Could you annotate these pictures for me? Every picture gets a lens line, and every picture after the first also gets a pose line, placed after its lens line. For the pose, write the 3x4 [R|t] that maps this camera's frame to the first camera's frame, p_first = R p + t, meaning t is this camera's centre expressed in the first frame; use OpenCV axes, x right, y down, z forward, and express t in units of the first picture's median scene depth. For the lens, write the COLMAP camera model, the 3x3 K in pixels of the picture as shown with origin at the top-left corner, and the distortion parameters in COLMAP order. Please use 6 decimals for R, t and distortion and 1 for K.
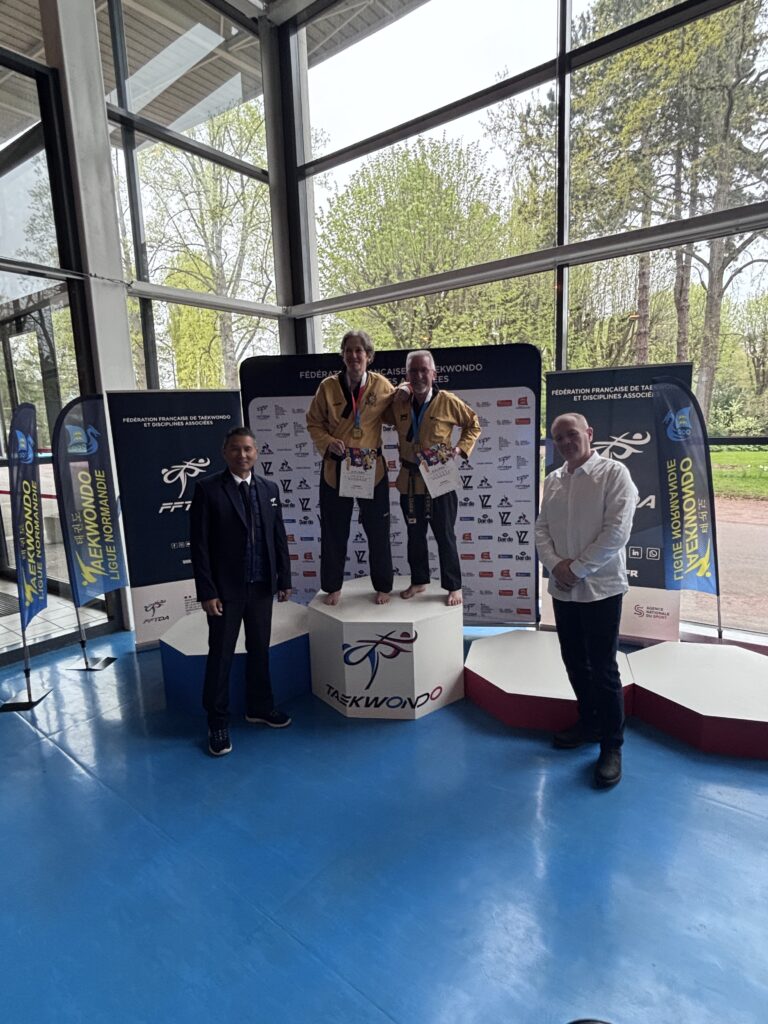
lens RADIAL K [[538.6, 0, 389.8], [0, 538.6, 516.3], [0, 0, 1]] dist [-0.010896, 0.001534]
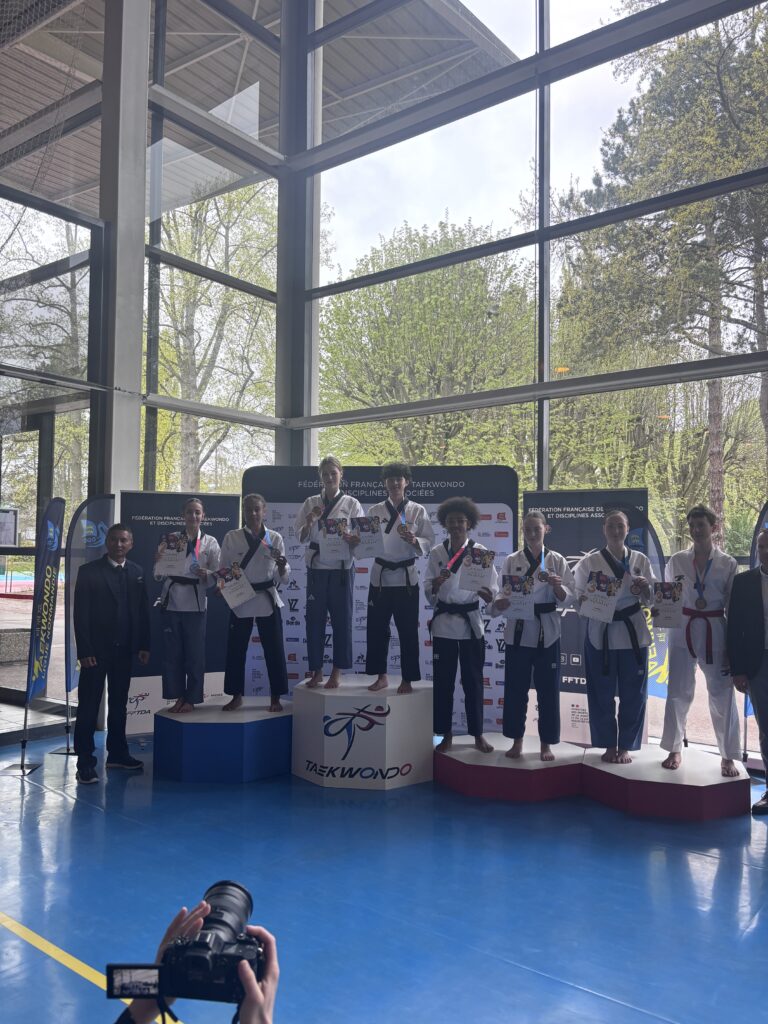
lens RADIAL K [[766.6, 0, 384.8], [0, 766.6, 519.0], [0, 0, 1]] dist [0.022073, -0.028494]
pose [[0.998880, 0.044433, -0.016246, 0.035372], [-0.046911, 0.974731, -0.218401, 0.133388], [0.006131, 0.218918, 0.975724, -0.489854]]
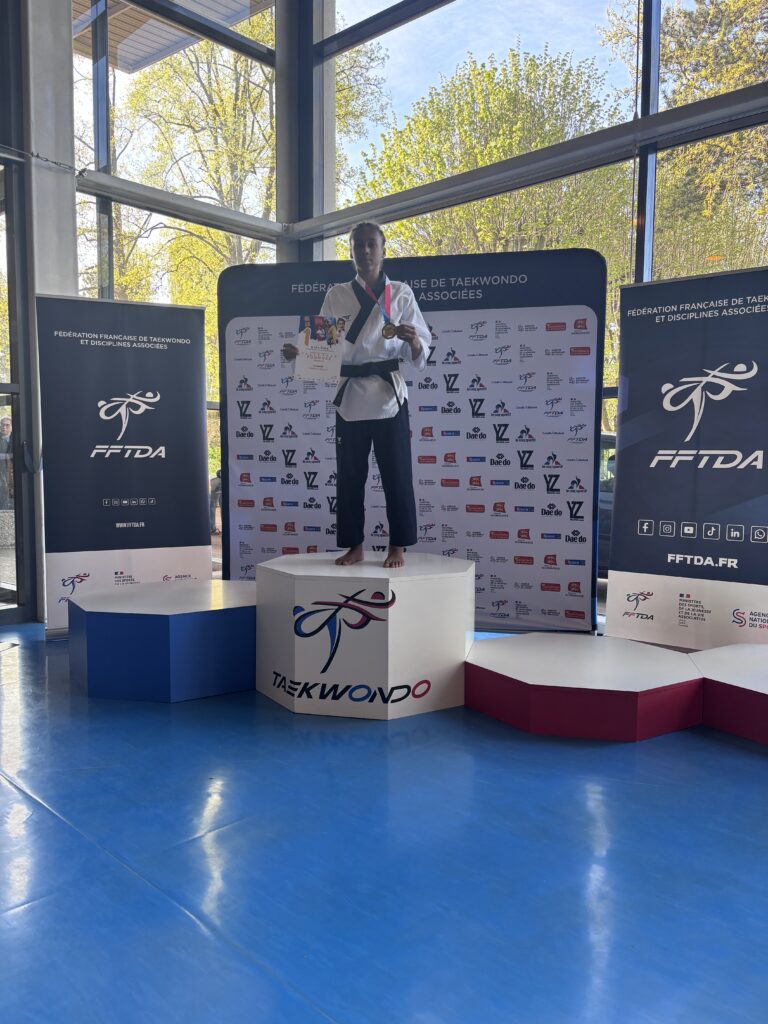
lens RADIAL K [[766.6, 0, 382.8], [0, 766.6, 519.3], [0, 0, 1]] dist [0.022073, -0.028494]
pose [[0.993595, 0.050728, -0.100973, 0.096885], [-0.059681, 0.994356, -0.087718, 0.151149], [0.095953, 0.093182, 0.991015, -0.021322]]
